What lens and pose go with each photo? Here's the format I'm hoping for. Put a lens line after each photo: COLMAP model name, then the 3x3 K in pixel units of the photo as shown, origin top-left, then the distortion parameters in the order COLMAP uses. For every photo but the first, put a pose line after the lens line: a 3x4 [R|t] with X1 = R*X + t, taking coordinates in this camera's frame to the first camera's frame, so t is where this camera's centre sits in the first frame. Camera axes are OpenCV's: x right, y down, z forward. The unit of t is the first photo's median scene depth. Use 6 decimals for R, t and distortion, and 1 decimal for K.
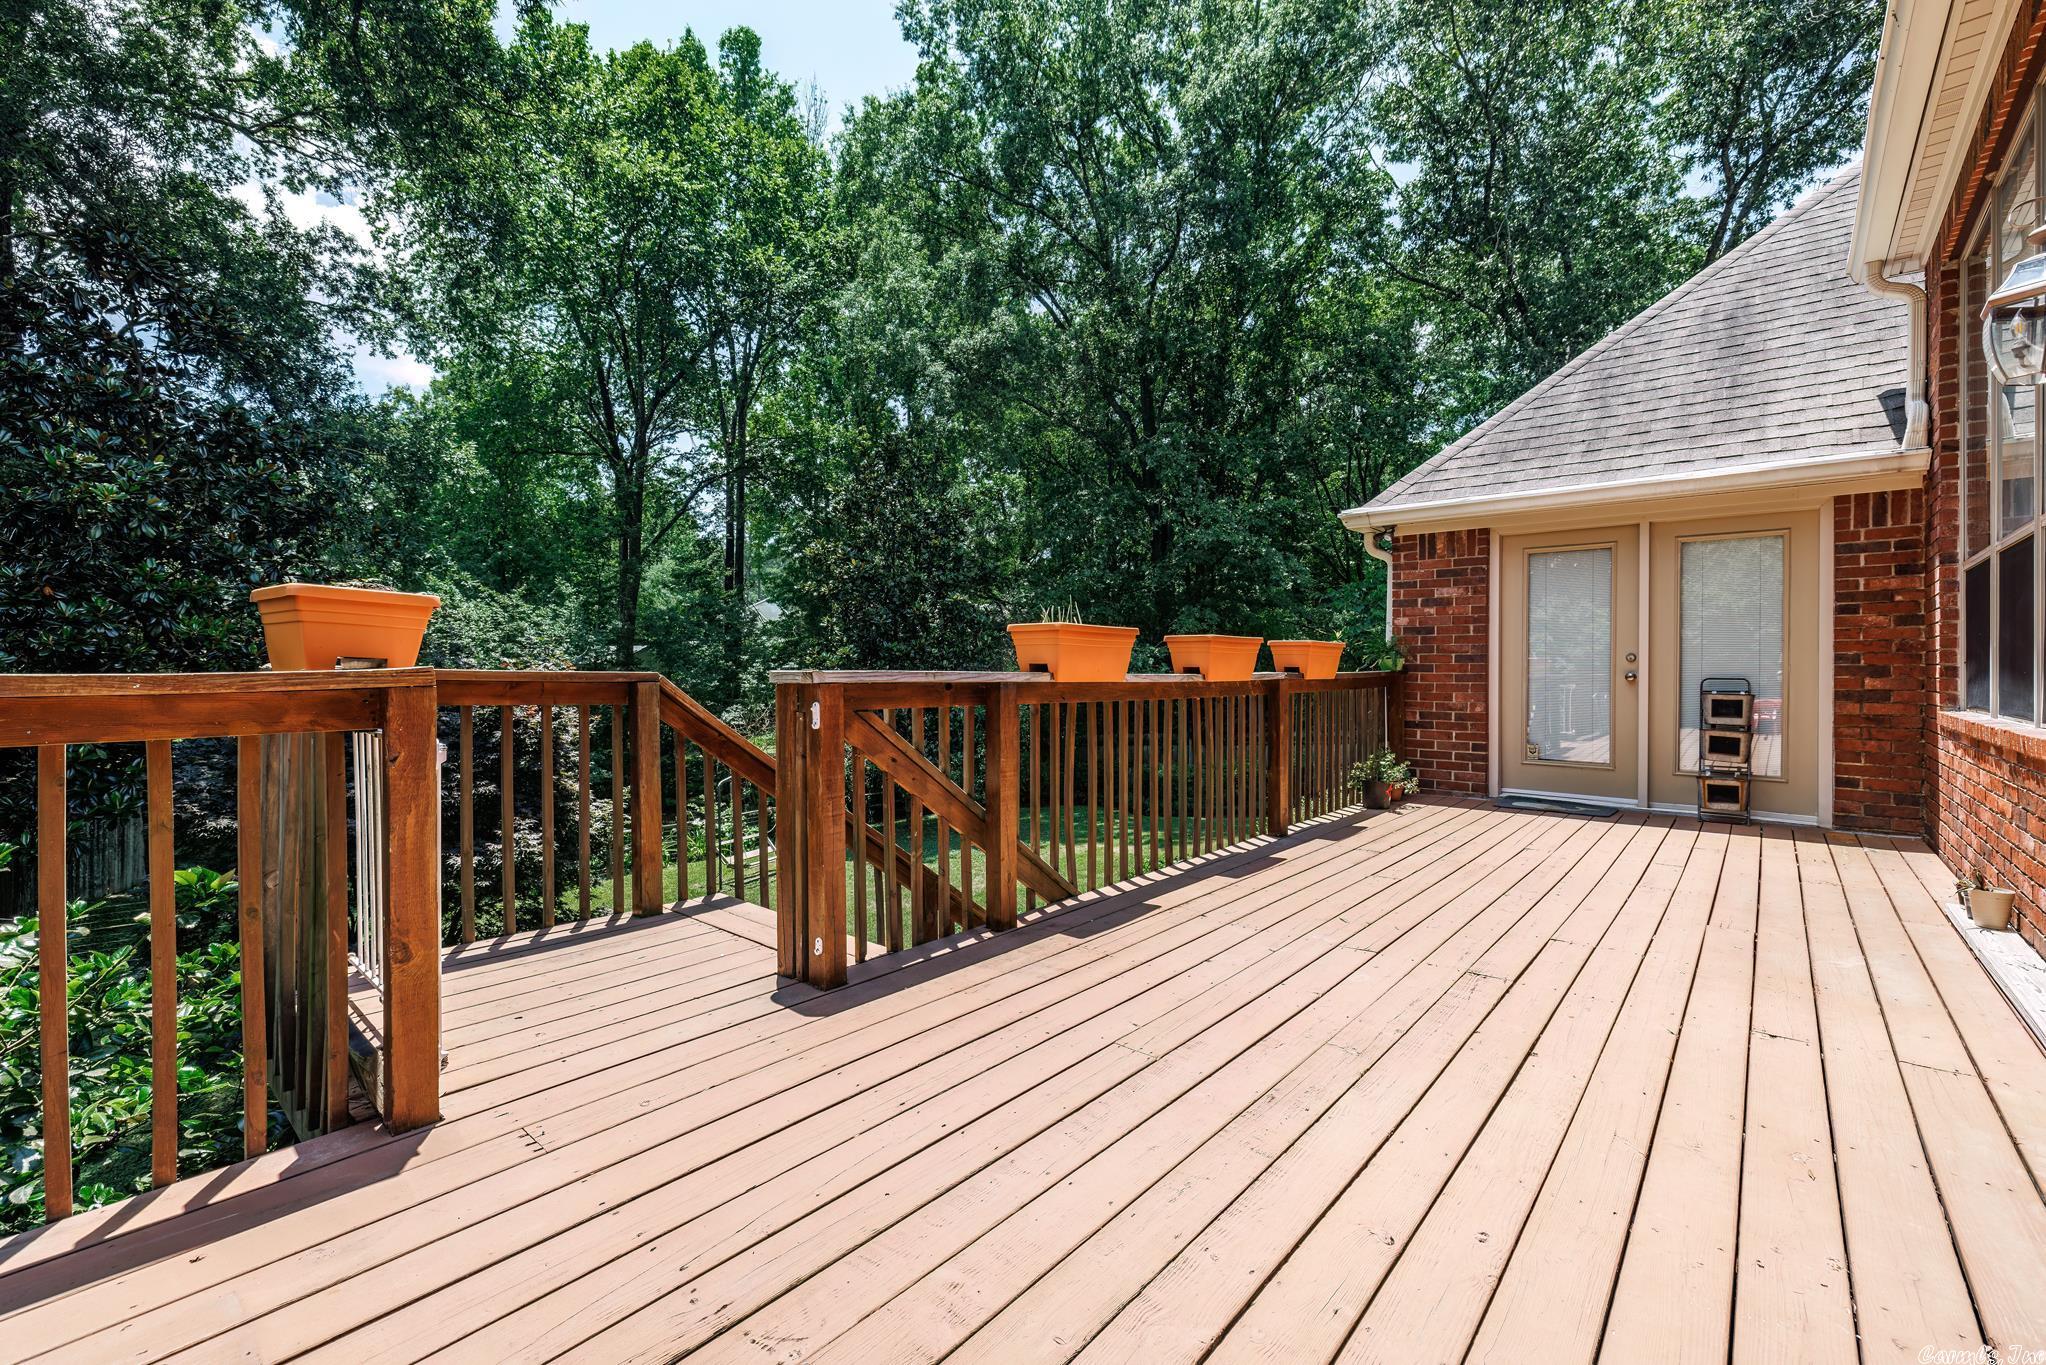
lens RADIAL K [[872.1, 0, 1019.7], [0, 872.1, 675.5], [0, 0, 1]] dist [-0.000114, -0.000595]
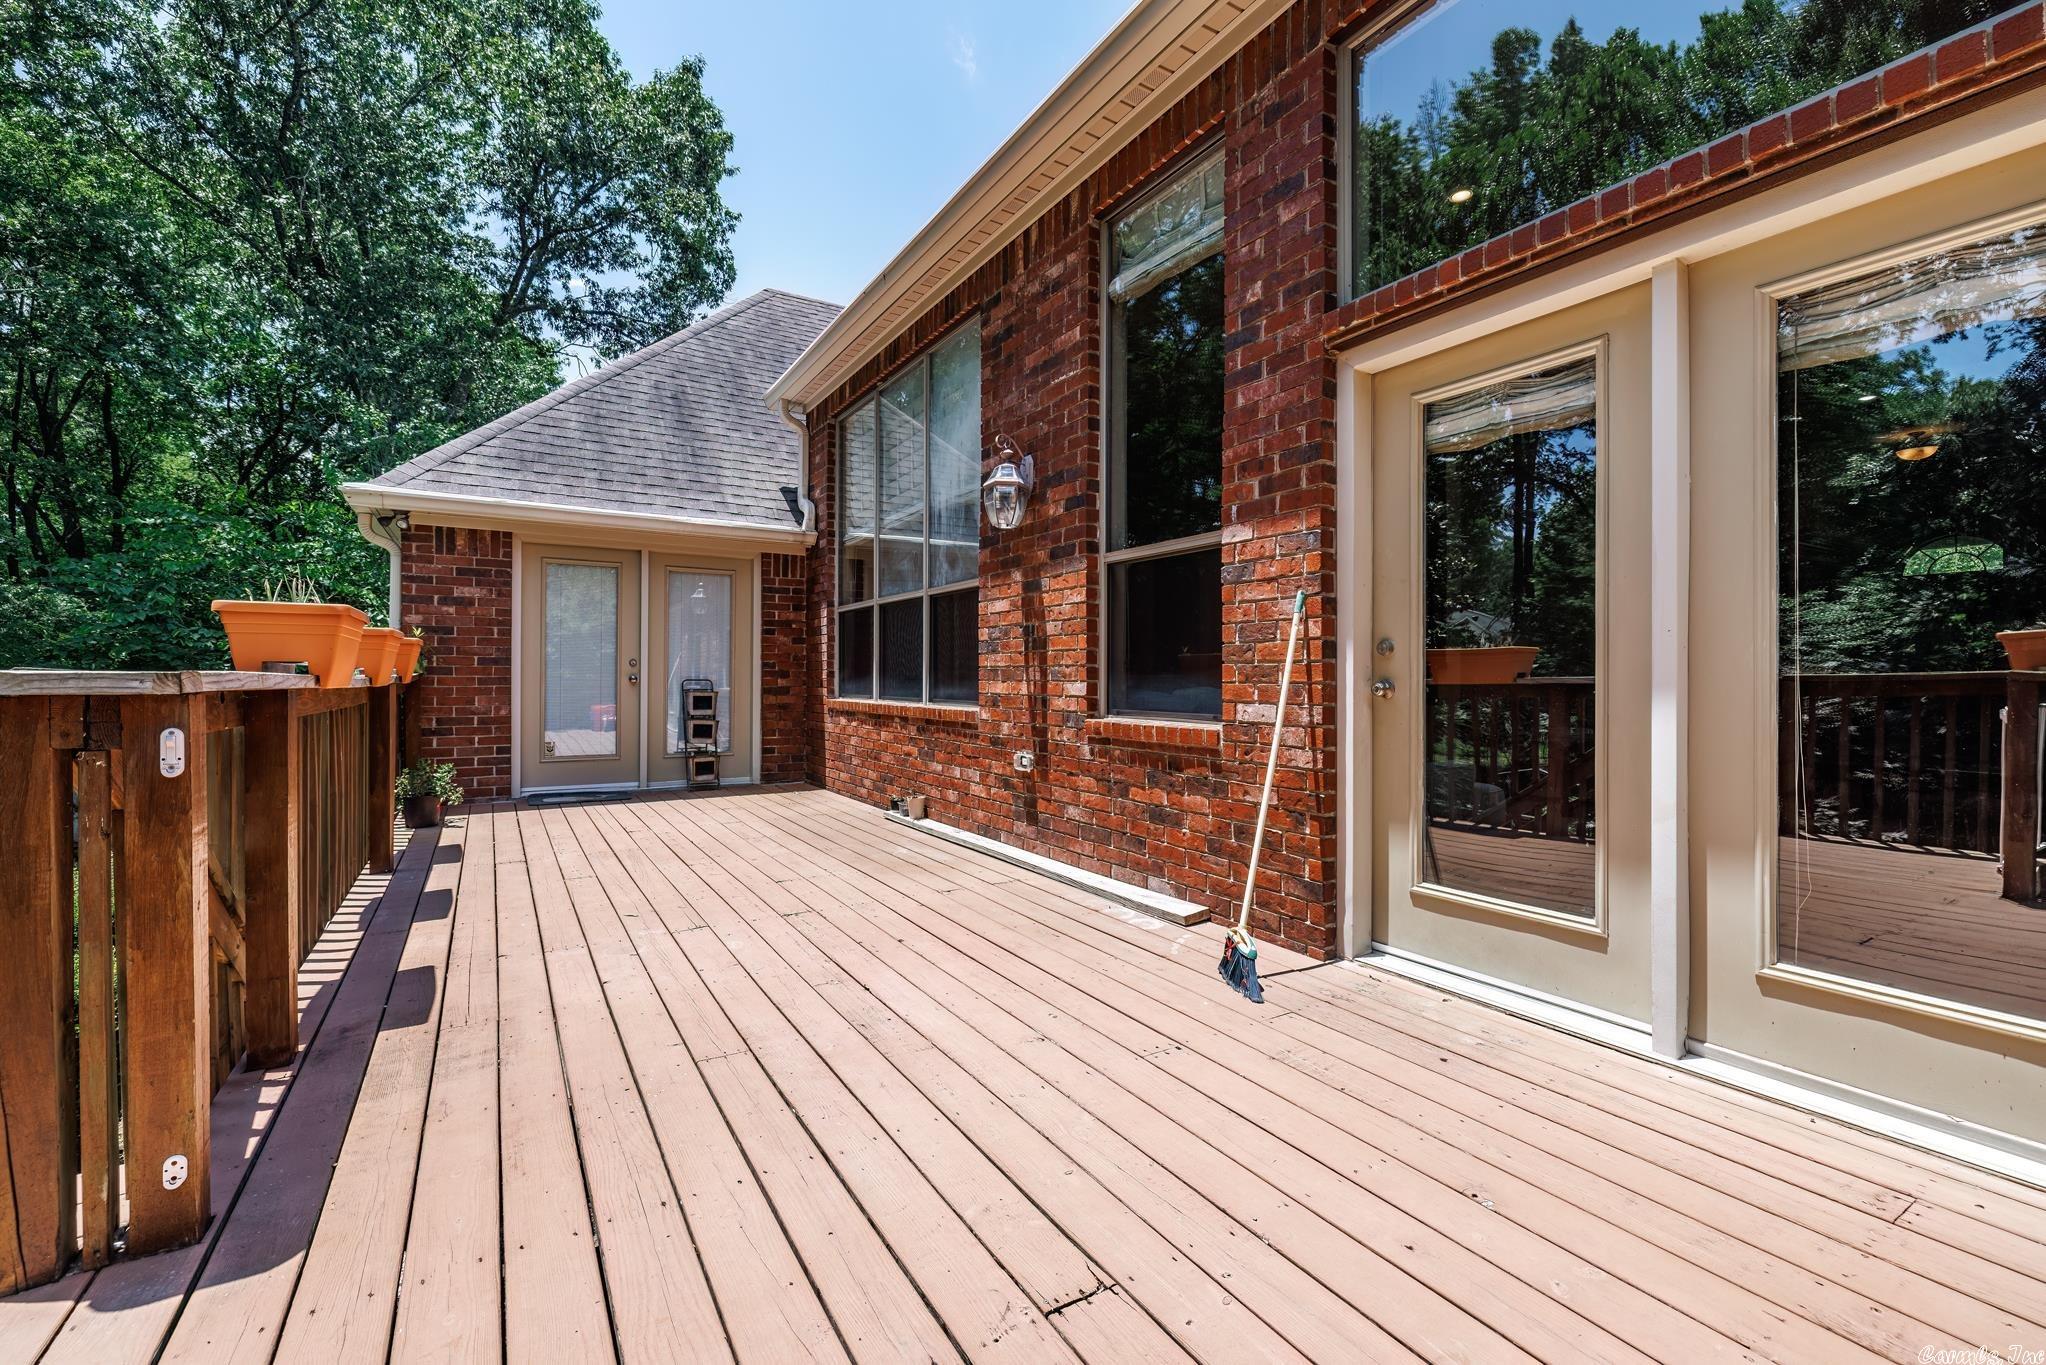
lens RADIAL K [[872.1, 0, 1027.4], [0, 872.1, 680.0], [0, 0, 1]] dist [-0.000114, -0.000595]
pose [[0.281478, -0.005756, 0.959550, -0.302481], [0.004941, 0.999977, 0.004550, 0.000328], [-0.959555, 0.003460, 0.281500, 0.164469]]
